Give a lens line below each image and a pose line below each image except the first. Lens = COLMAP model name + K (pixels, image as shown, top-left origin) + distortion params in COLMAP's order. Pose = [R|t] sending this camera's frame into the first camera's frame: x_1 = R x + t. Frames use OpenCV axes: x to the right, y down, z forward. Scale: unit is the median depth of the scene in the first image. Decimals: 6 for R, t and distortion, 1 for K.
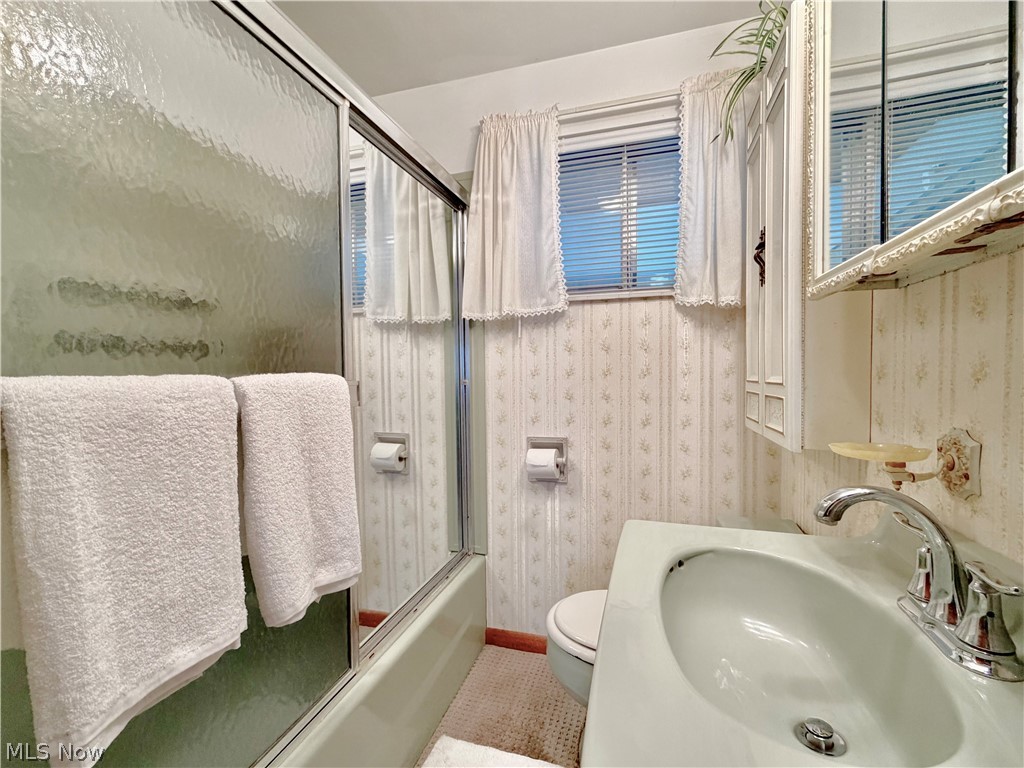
lens RADIAL K [[454.5, 0, 512.6], [0, 454.5, 384.2], [0, 0, 1]] dist [0.000033, -0.000513]
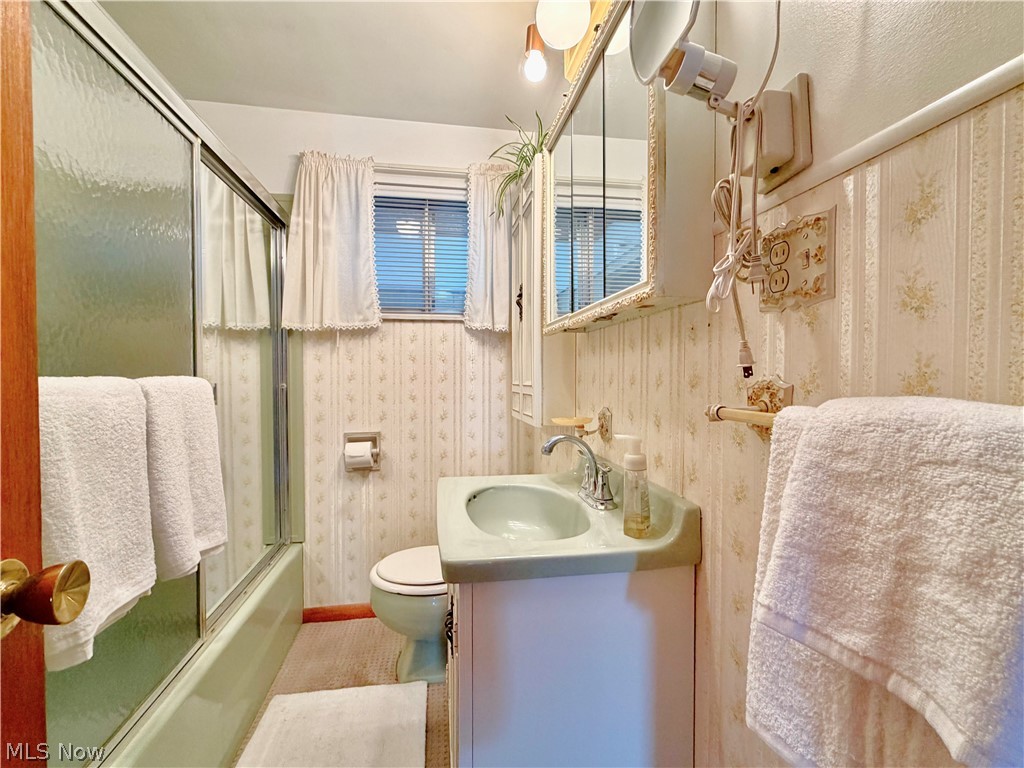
lens RADIAL K [[454.5, 0, 510.3], [0, 454.5, 384.8], [0, 0, 1]] dist [0.000033, -0.000513]
pose [[0.894477, 0.001166, 0.447113, -0.125516], [0.003780, 0.999941, -0.010169, 0.007898], [-0.447099, 0.010786, 0.894420, -0.263544]]
